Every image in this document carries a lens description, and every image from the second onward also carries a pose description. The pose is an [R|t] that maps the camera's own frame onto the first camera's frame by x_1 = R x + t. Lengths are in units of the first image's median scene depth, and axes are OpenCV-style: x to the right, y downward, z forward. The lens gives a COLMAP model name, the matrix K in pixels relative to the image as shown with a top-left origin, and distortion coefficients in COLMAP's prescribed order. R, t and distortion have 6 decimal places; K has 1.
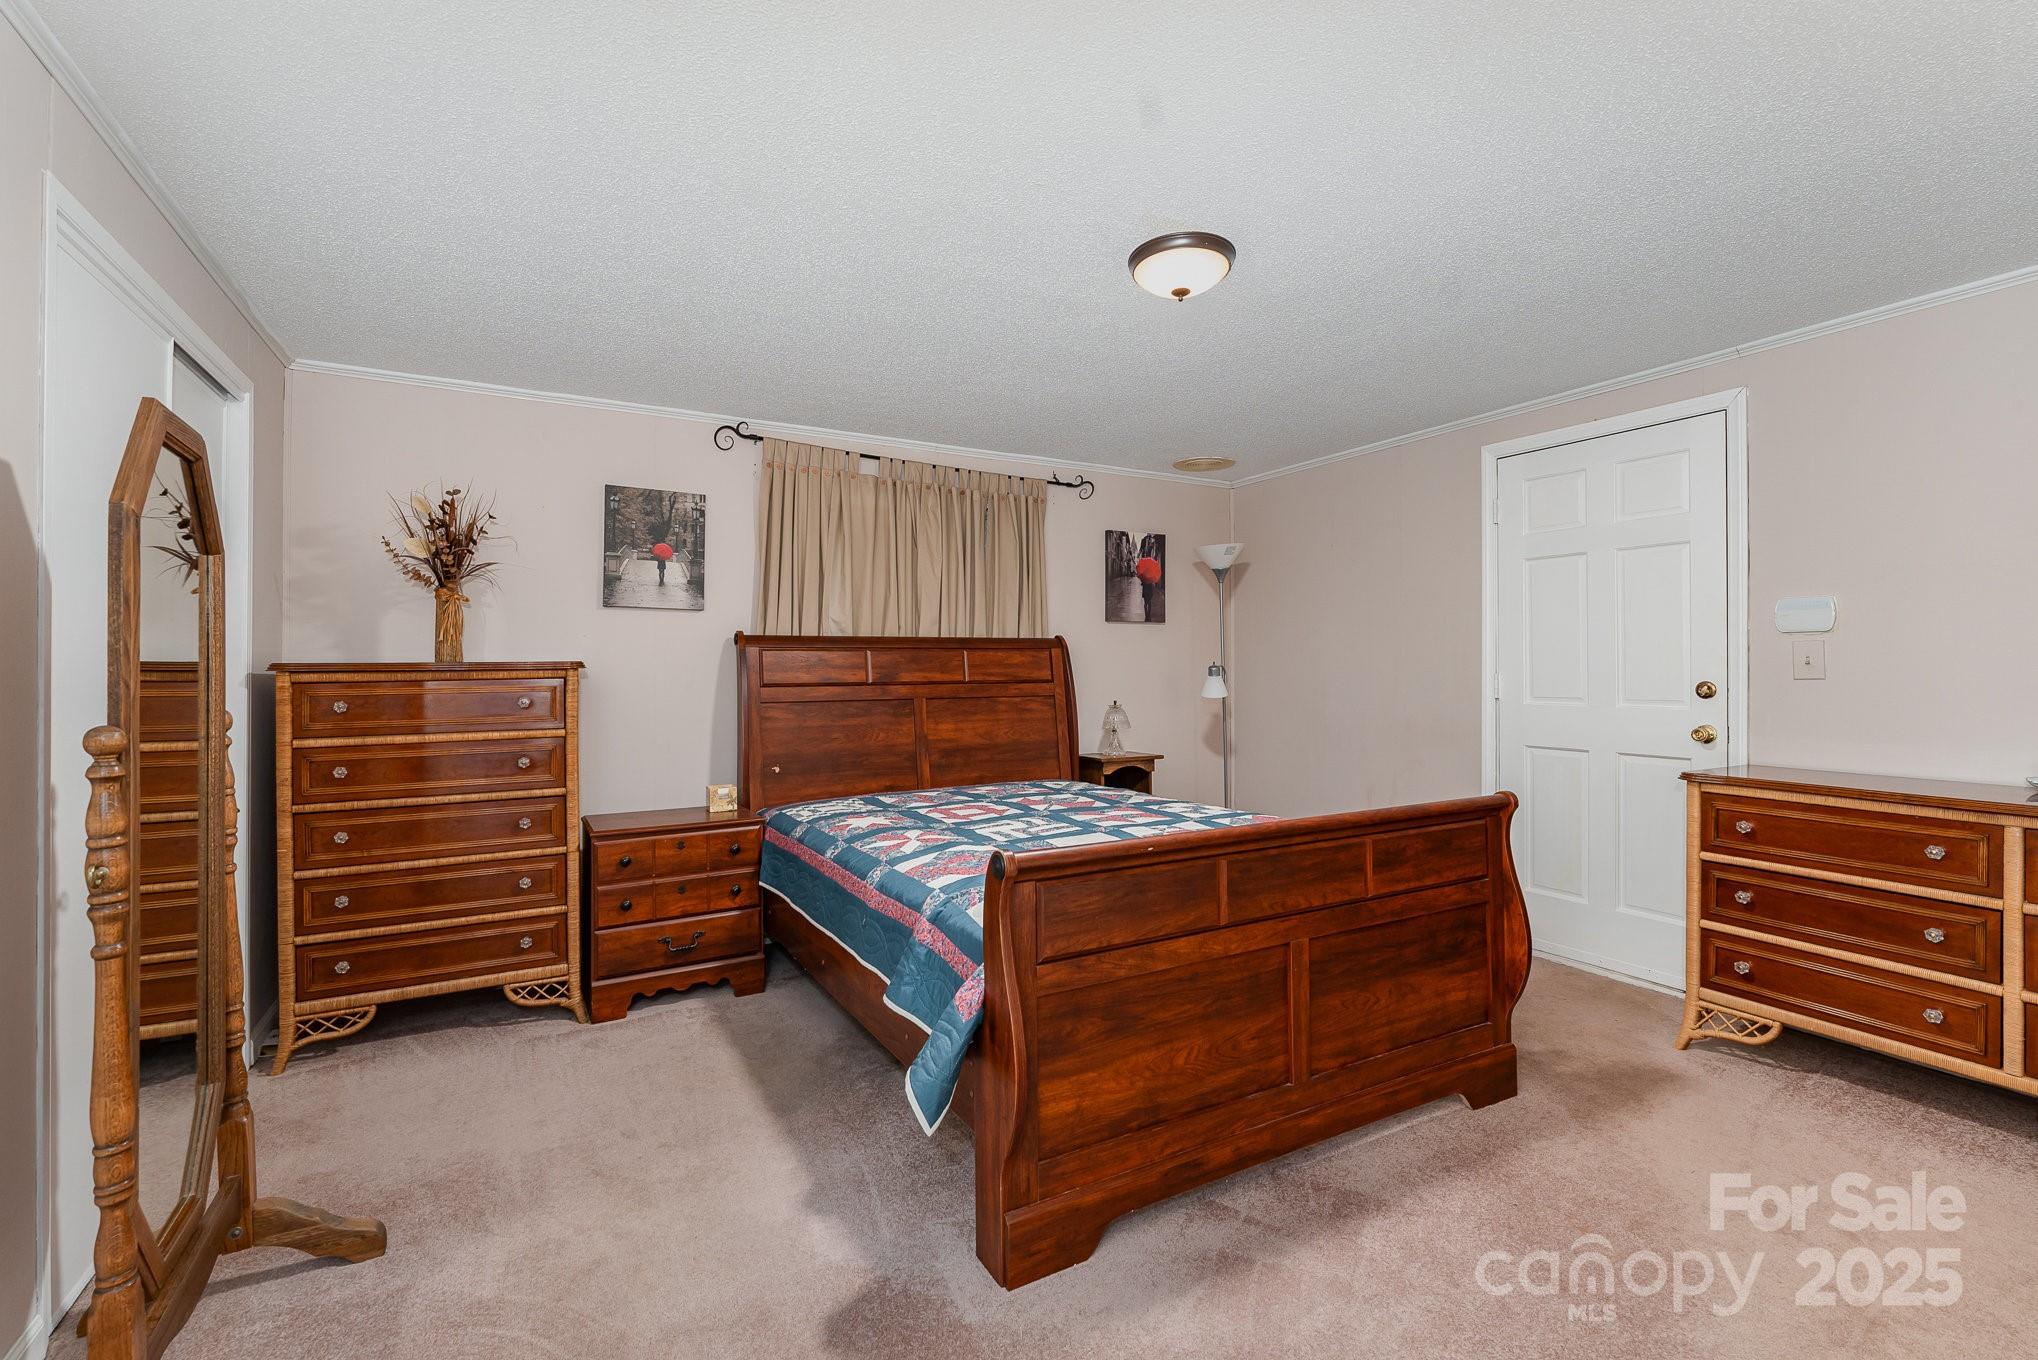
lens RADIAL K [[872.6, 0, 1018.6], [0, 872.6, 668.7], [0, 0, 1]] dist [-0.001047, 0.000048]
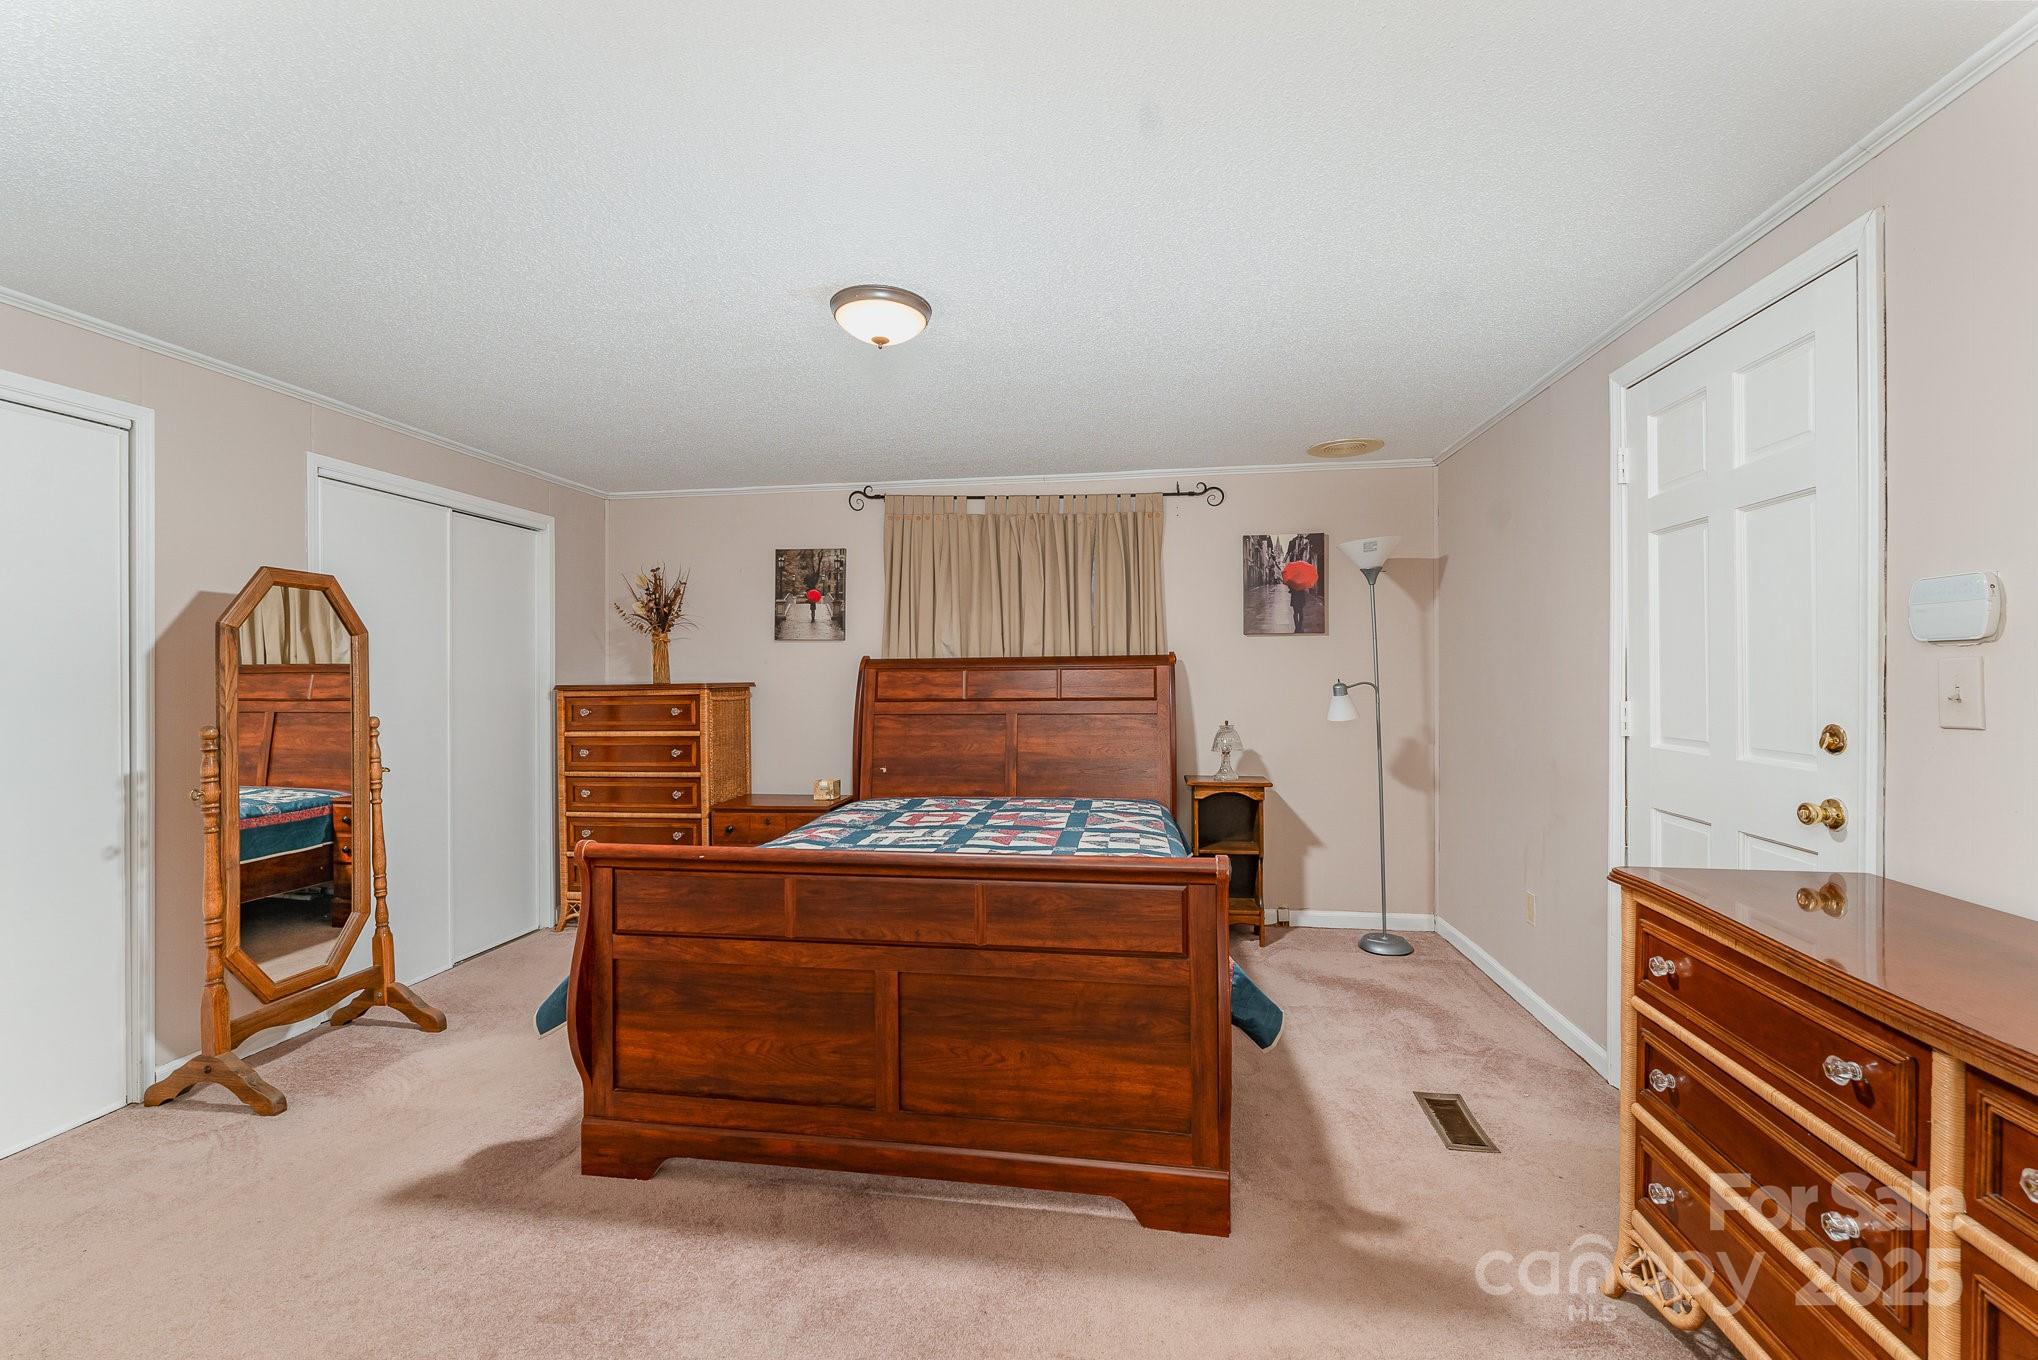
lens RADIAL K [[849.1, 0, 1019.0], [0, 849.1, 680.0], [0, 0, 1]] dist [-0.002517, -0.000060]
pose [[0.794183, 0.002255, -0.607674, 0.601241], [0.004049, 0.999951, 0.009001, -0.019670], [0.607665, -0.009609, 0.794135, 0.182588]]
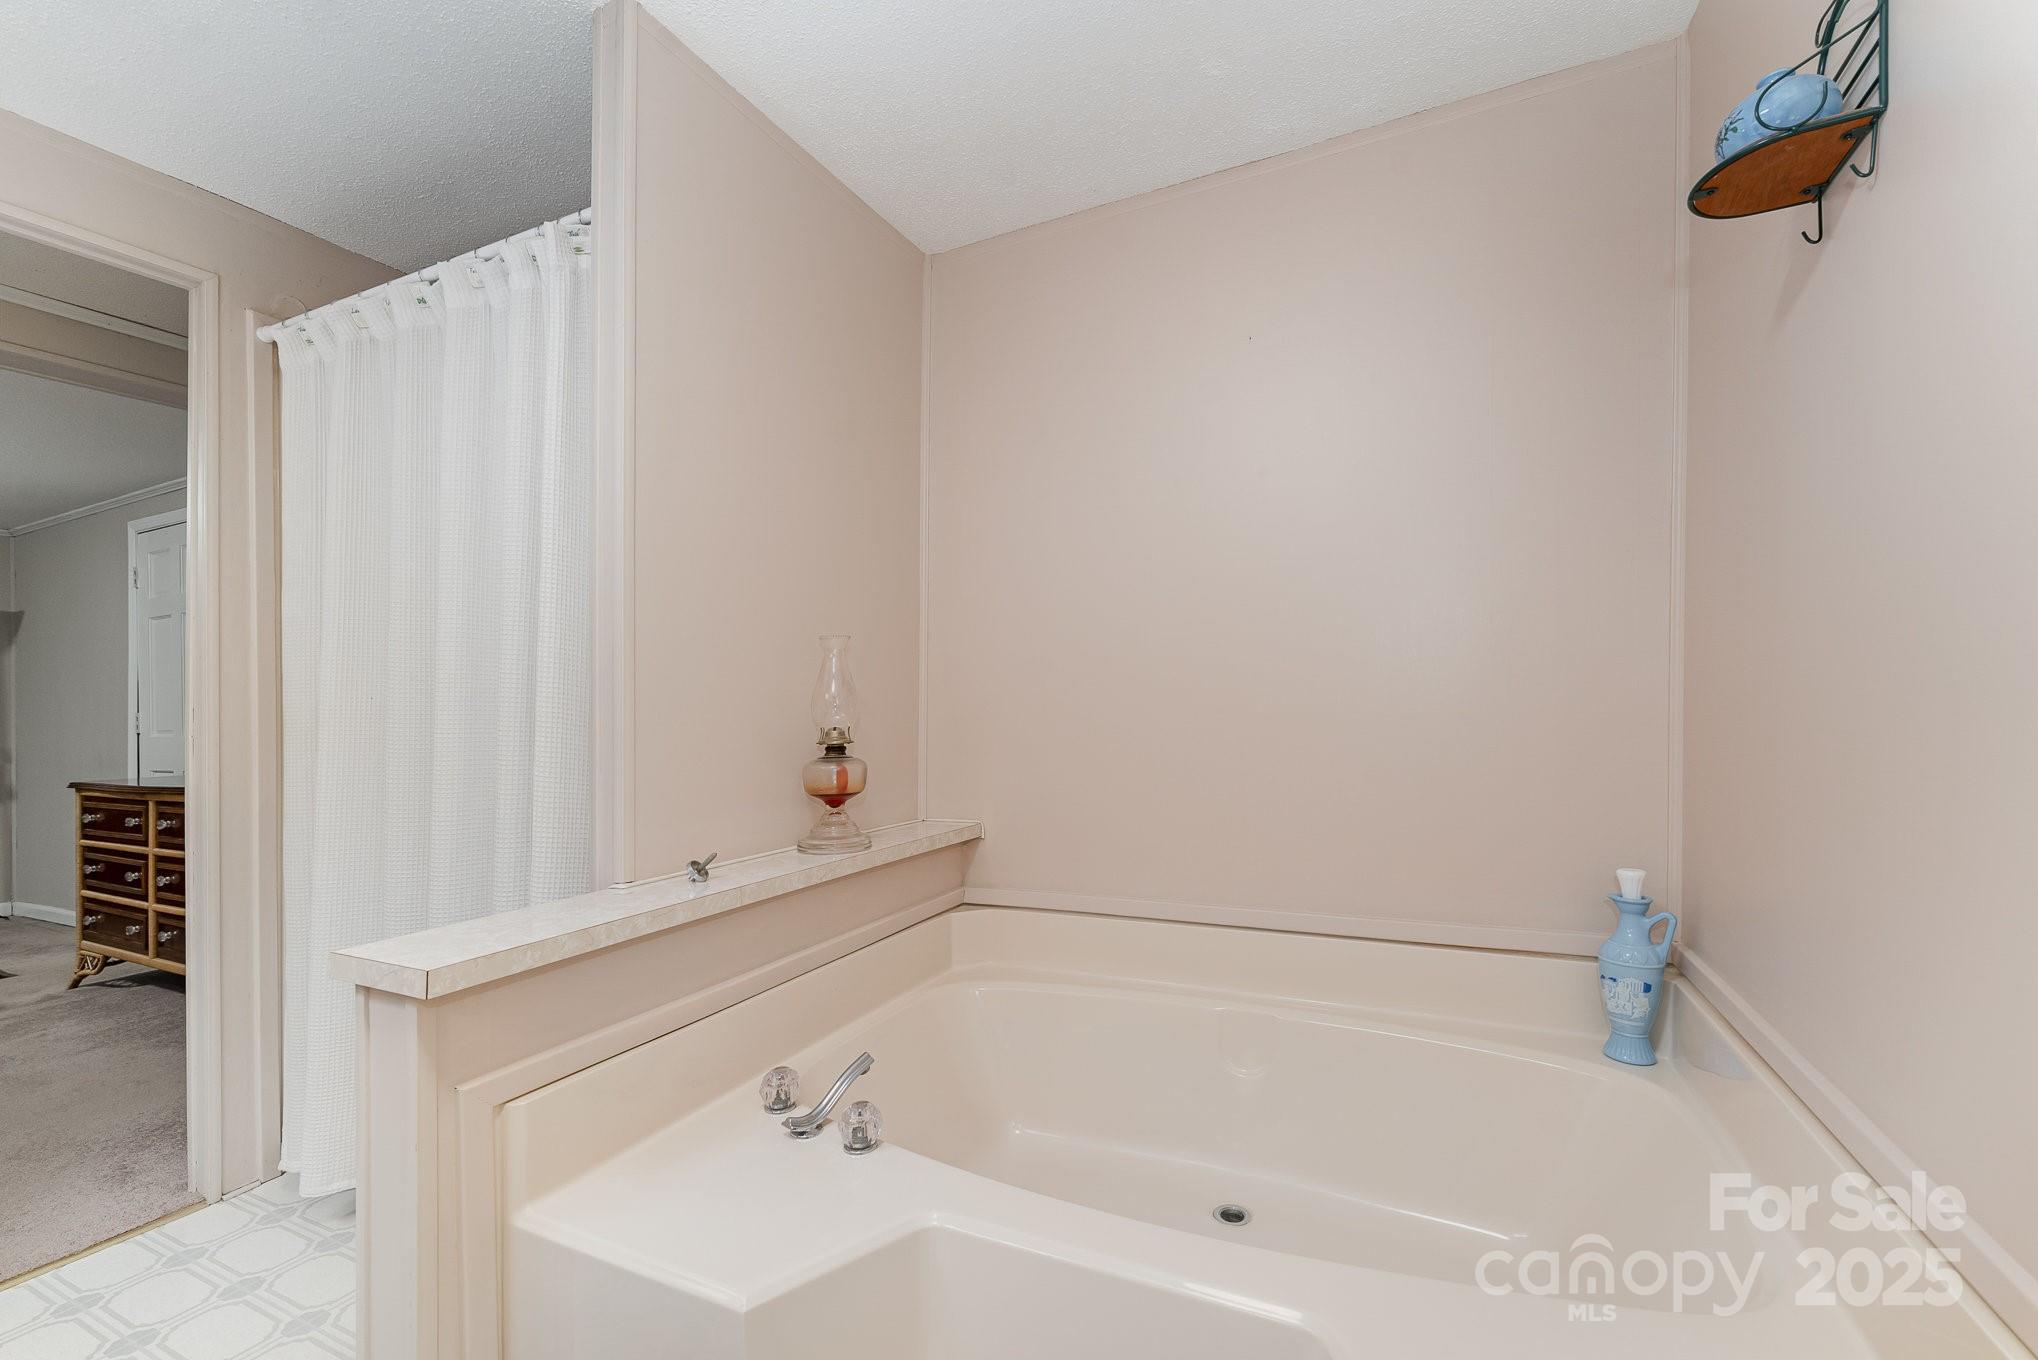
lens RADIAL K [[849.1, 0, 1019.0], [0, 849.1, 680.0], [0, 0, 1]] dist [-0.002517, -0.000060]
pose [[0.814009, -0.000816, 0.580851, 0.900182], [0.024242, 0.999175, -0.032570, 0.030475], [-0.580346, 0.040594, 0.813358, -0.678637]]
